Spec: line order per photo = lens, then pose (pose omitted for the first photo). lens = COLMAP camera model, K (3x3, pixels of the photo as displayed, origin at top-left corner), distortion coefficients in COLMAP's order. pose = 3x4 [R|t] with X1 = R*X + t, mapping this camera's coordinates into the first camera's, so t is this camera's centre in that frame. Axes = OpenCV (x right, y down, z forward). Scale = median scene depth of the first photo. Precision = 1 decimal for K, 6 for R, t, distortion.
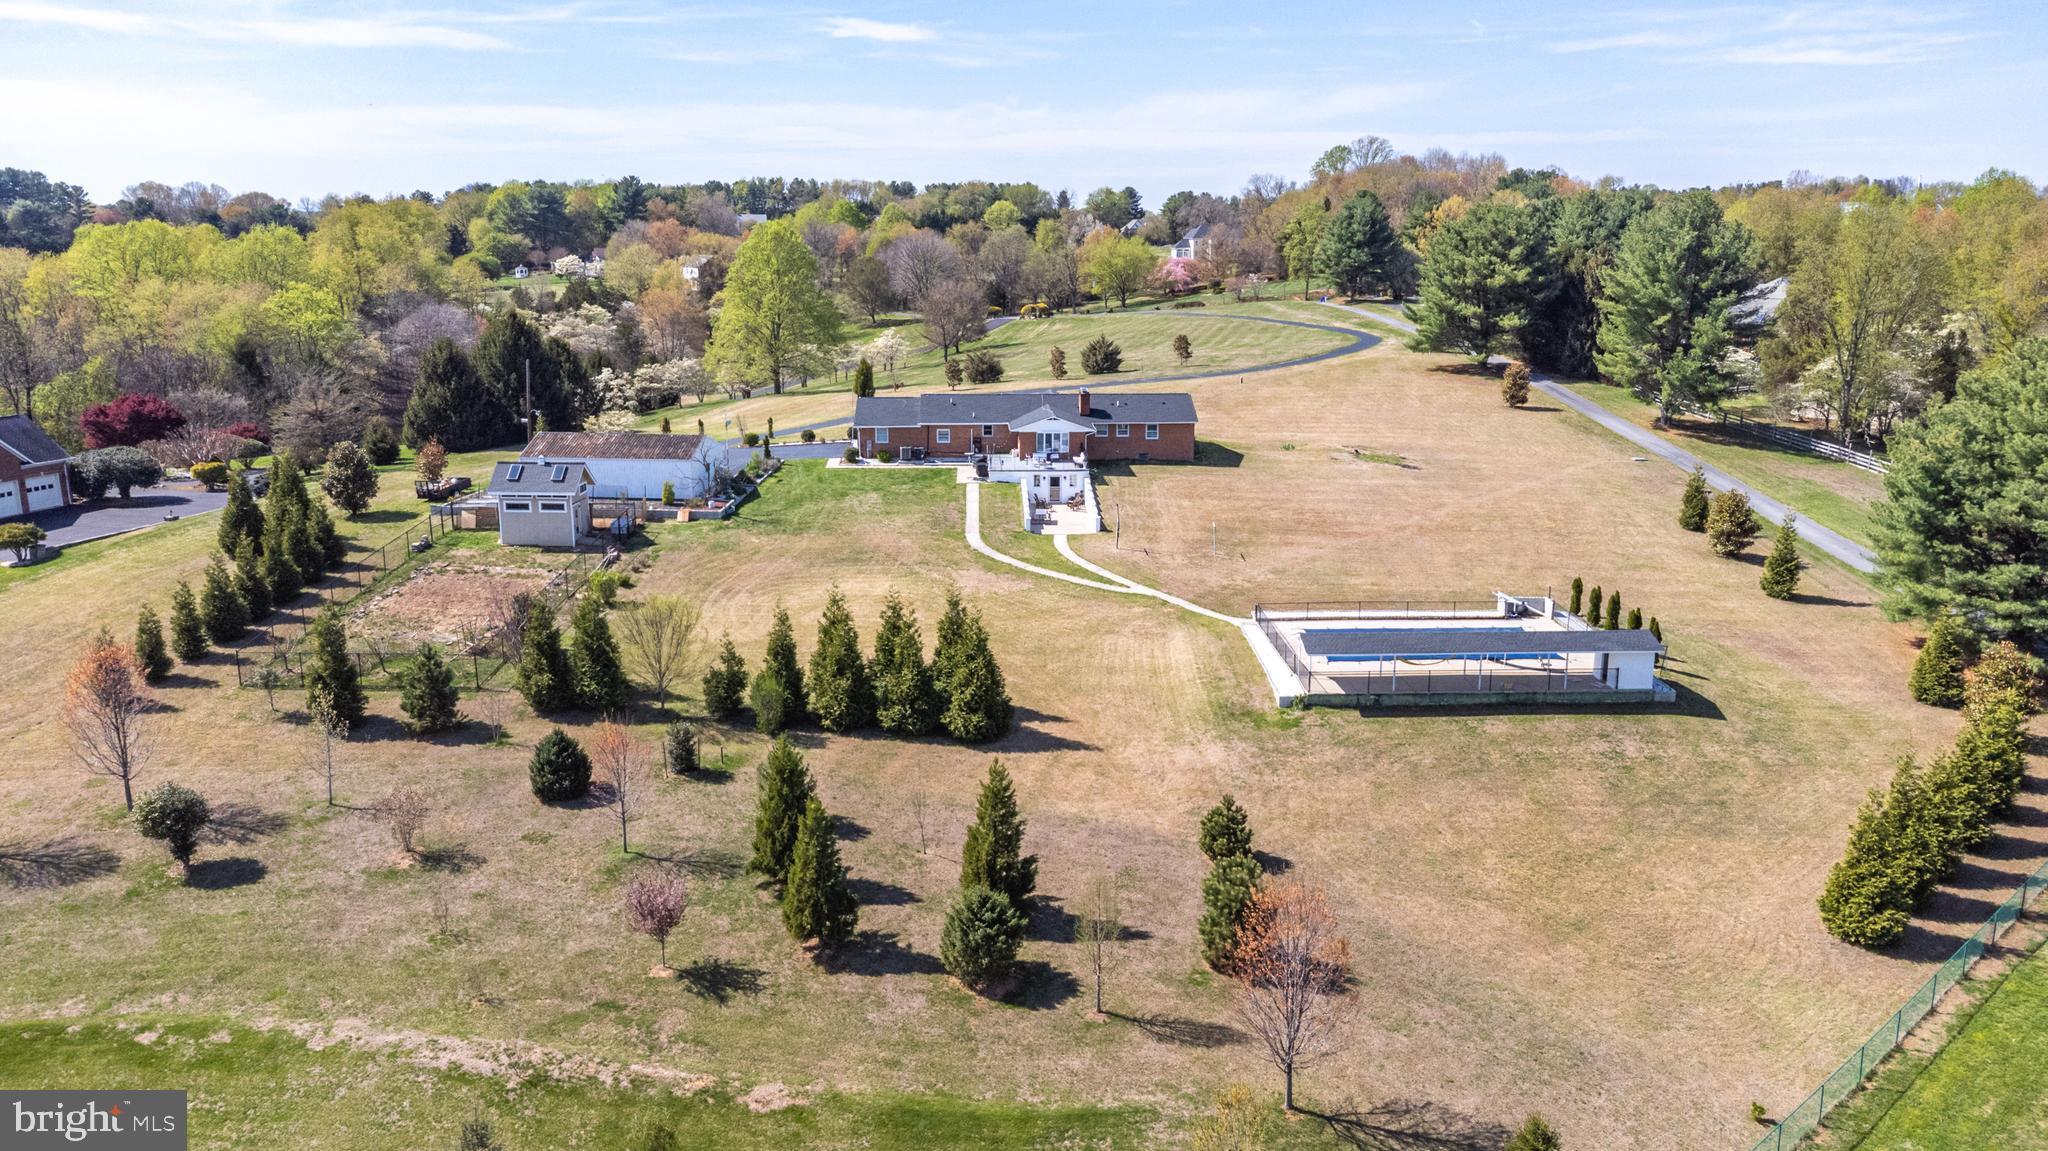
lens RADIAL K [[1514.1, 0, 1024.0], [0, 1514.1, 575.5], [0, 0, 1]] dist [0.033251, 0.037427]
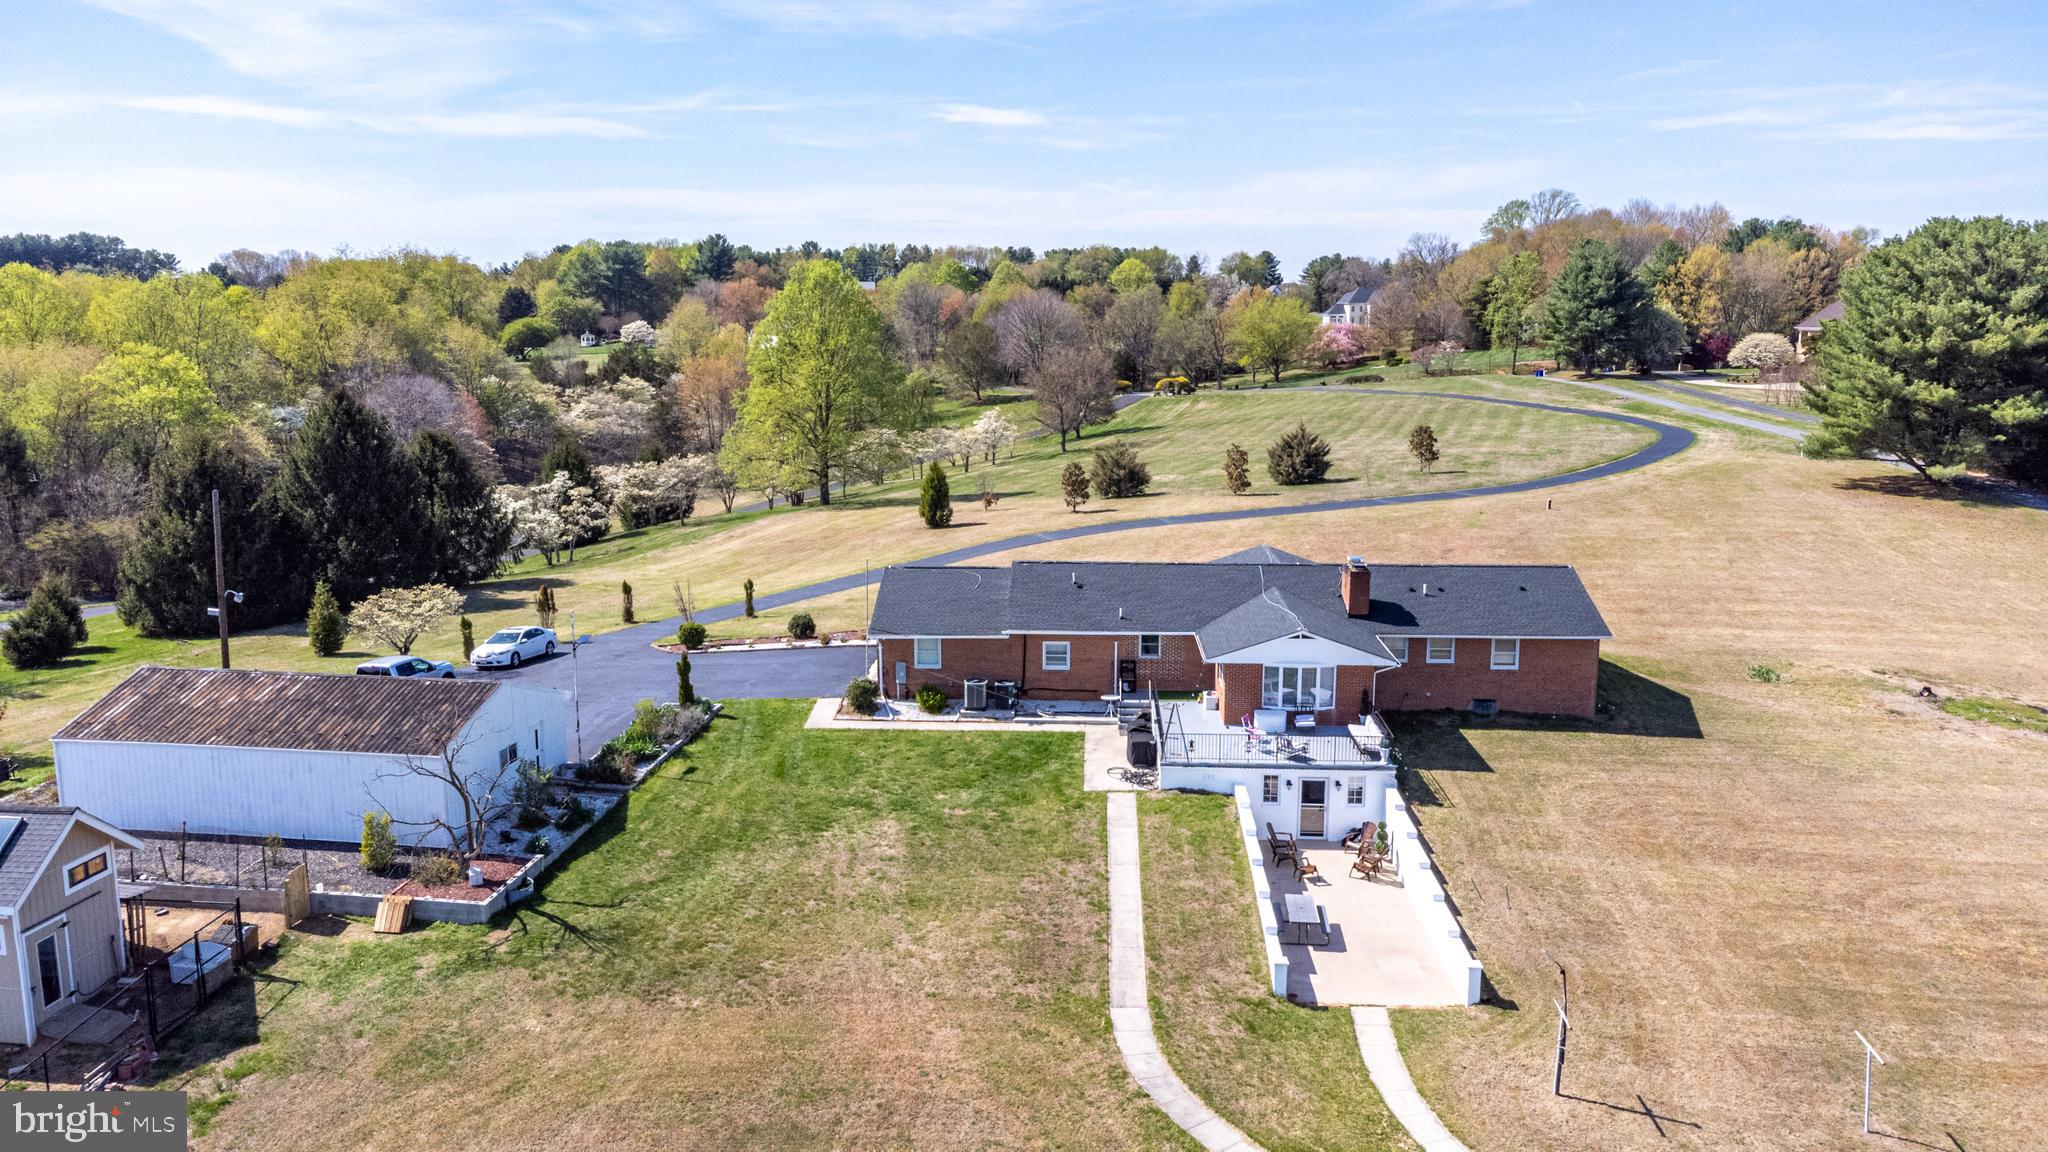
lens RADIAL K [[1514.1, 0, 1024.0], [0, 1514.1, 576.0], [0, 0, 1]] dist [0.033251, 0.037427]
pose [[0.997023, 0.014678, -0.075690, -0.010450], [-0.018164, 0.998796, -0.045573, -0.035853], [0.074930, 0.046813, 0.996089, 0.196974]]
